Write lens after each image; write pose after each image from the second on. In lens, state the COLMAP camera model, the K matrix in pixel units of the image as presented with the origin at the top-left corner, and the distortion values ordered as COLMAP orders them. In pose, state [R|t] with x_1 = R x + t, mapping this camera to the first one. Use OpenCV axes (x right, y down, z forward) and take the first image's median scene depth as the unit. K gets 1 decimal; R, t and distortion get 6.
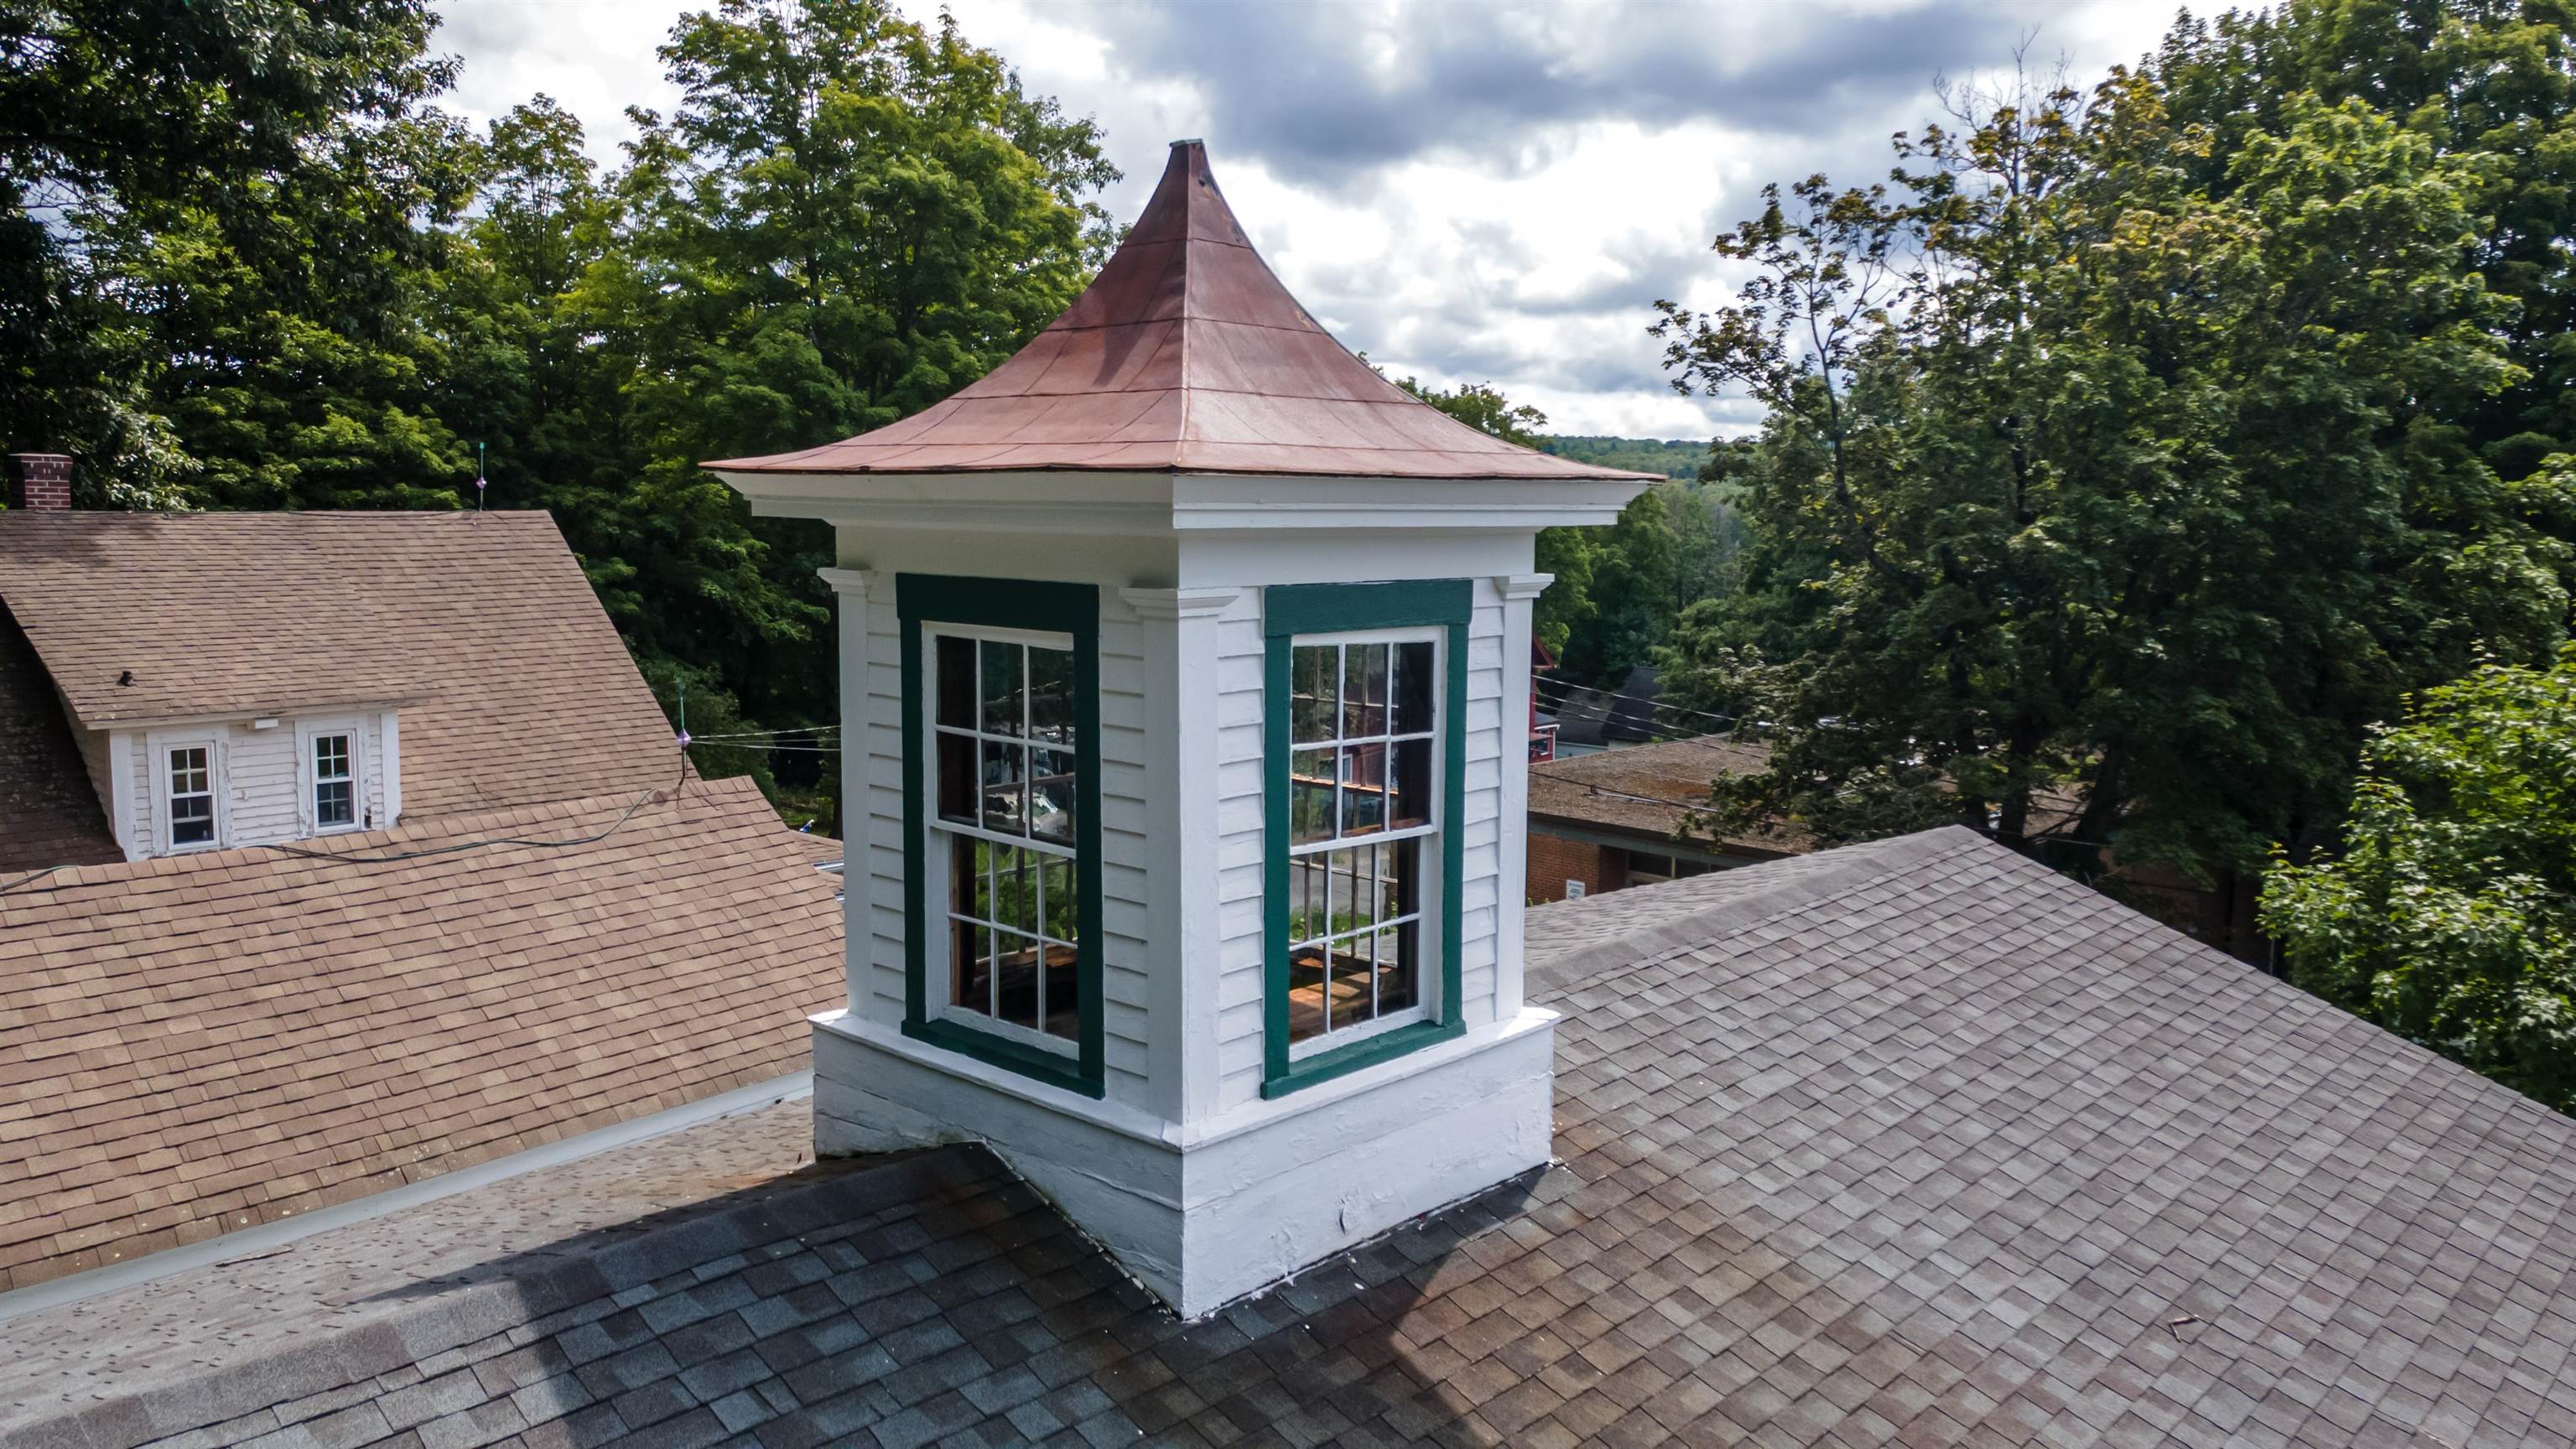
lens RADIAL K [[1881.4, 0, 1236.3], [0, 1881.4, 716.8], [0, 0, 1]] dist [-0.032556, 0.122118]
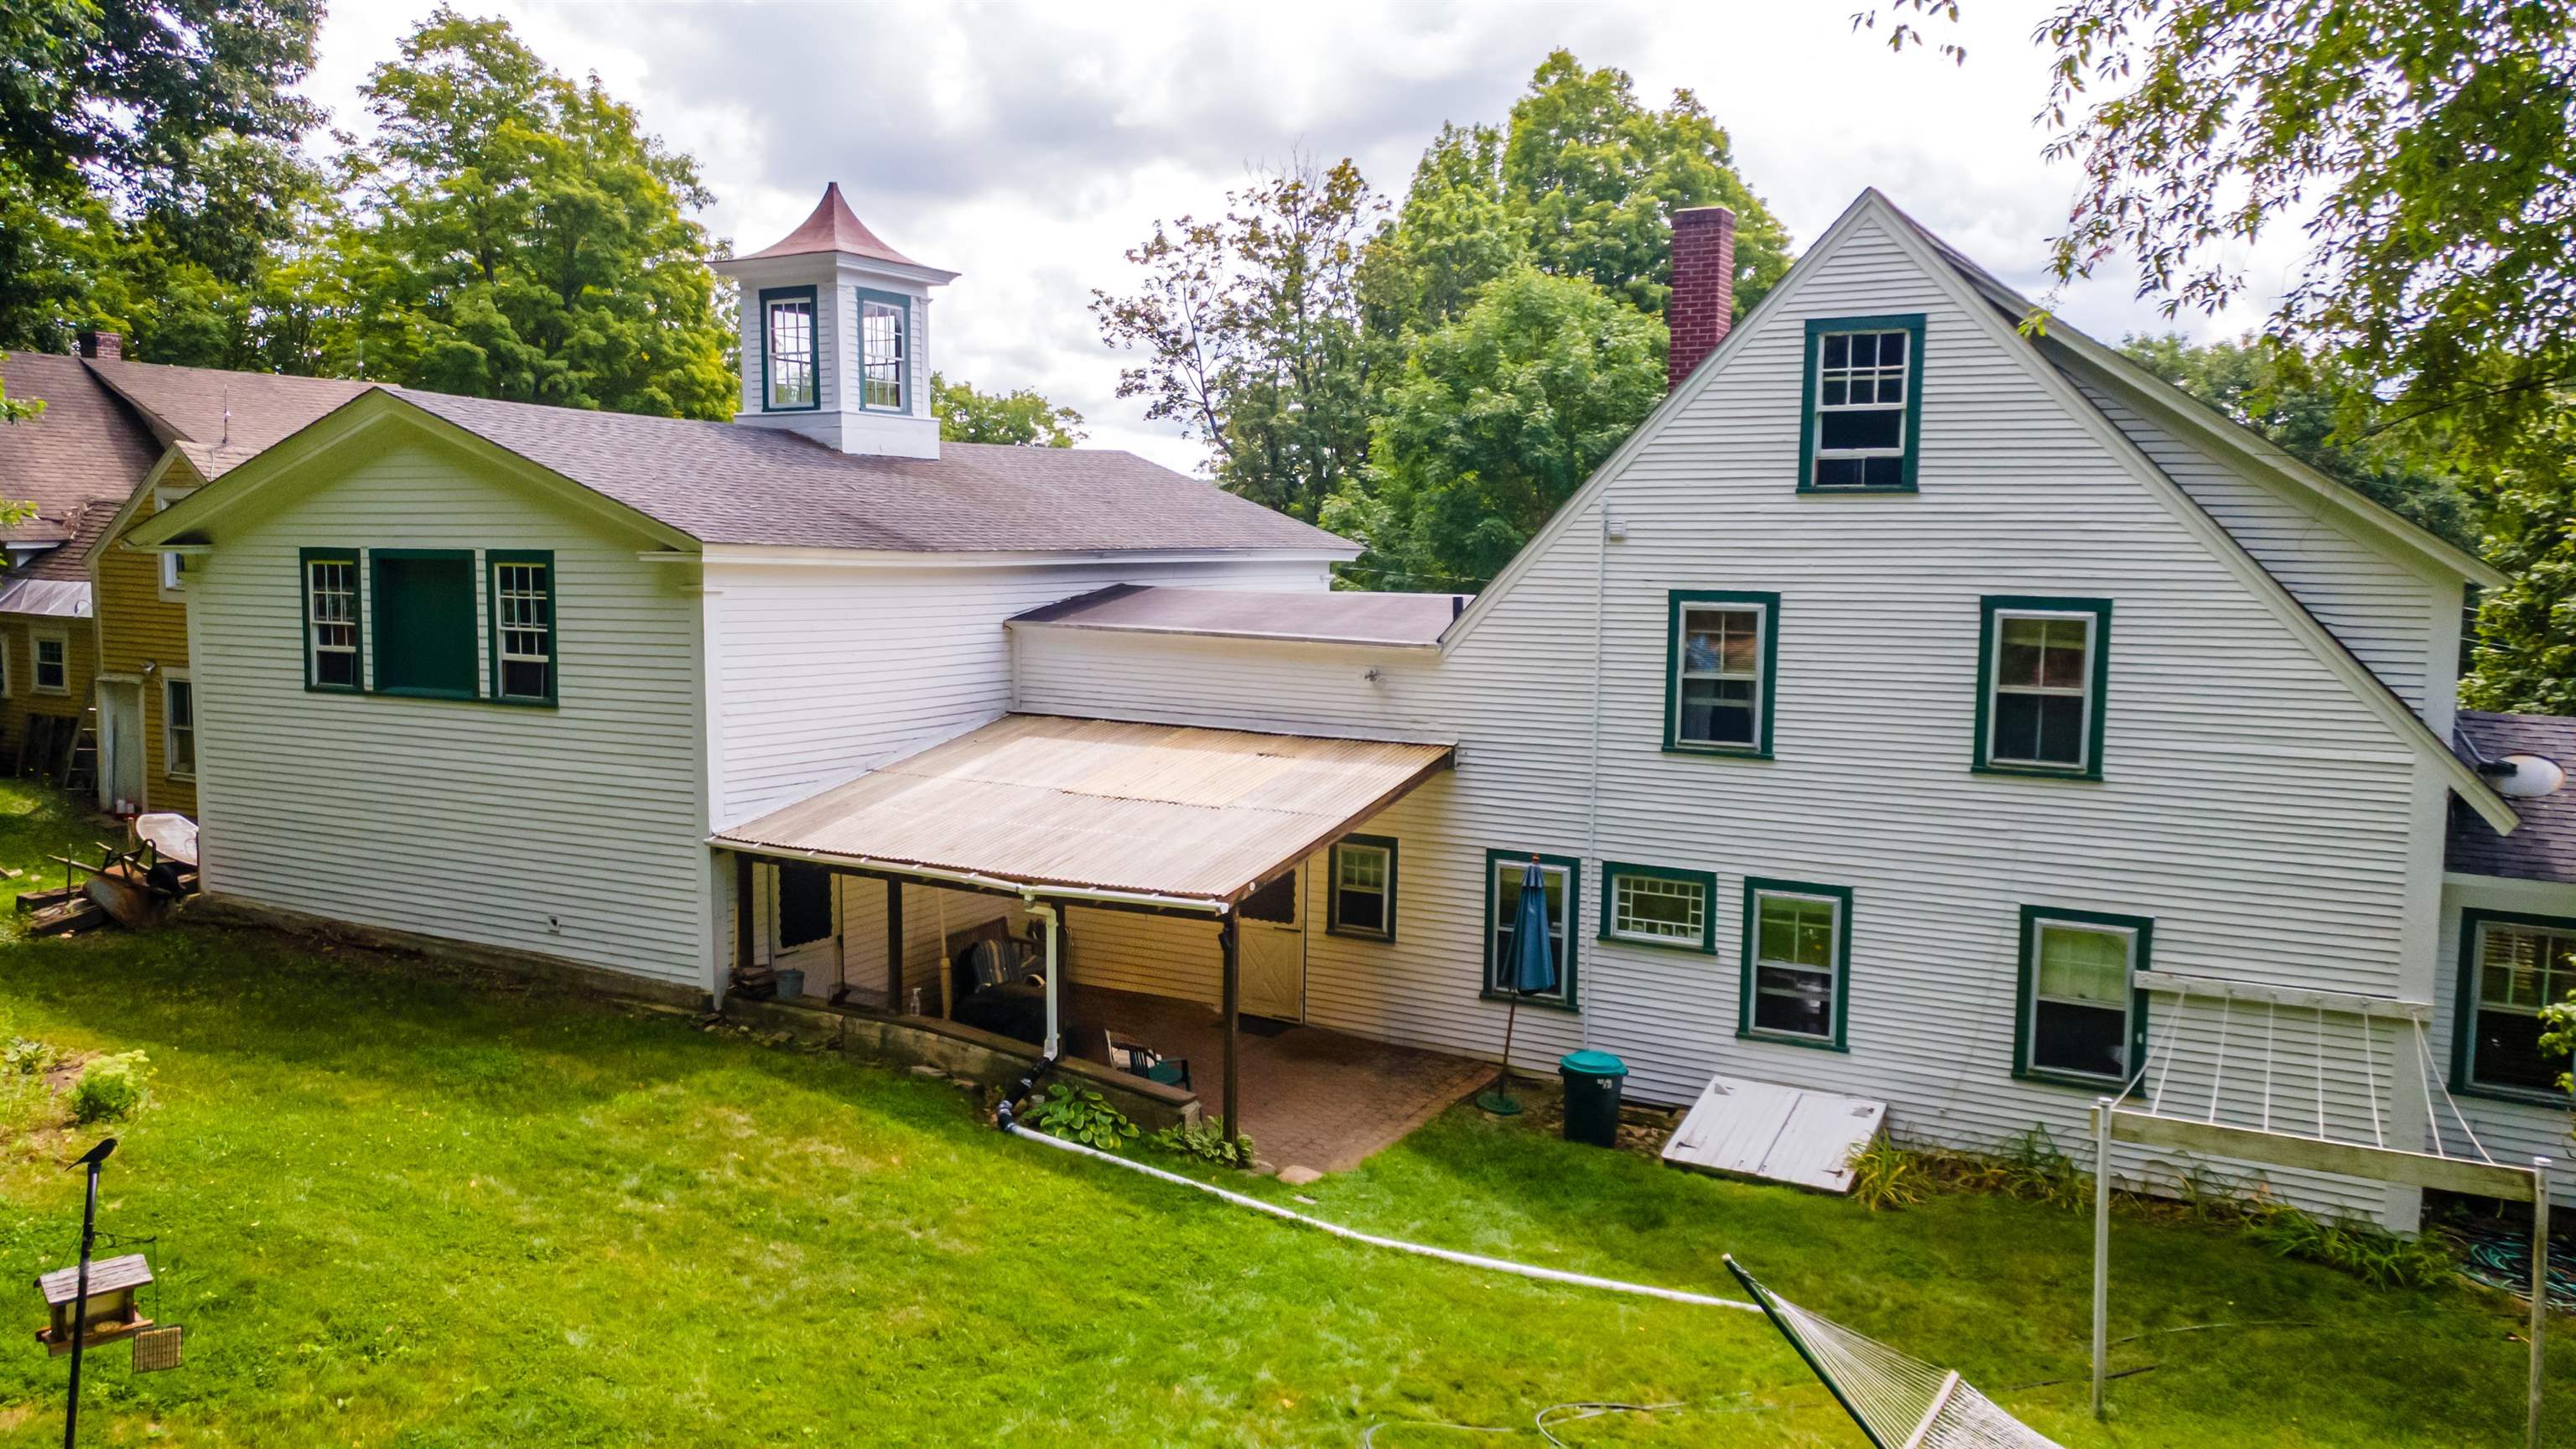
lens RADIAL K [[1812.8, 0, 1288.0], [0, 1812.8, 724.5], [0, 0, 1]] dist [0.034530, 0.003521]
pose [[0.967795, -0.035067, 0.249287, -0.012808], [0.037256, 0.999297, -0.004068, 0.125865], [-0.248969, 0.013224, 0.968421, -0.420355]]
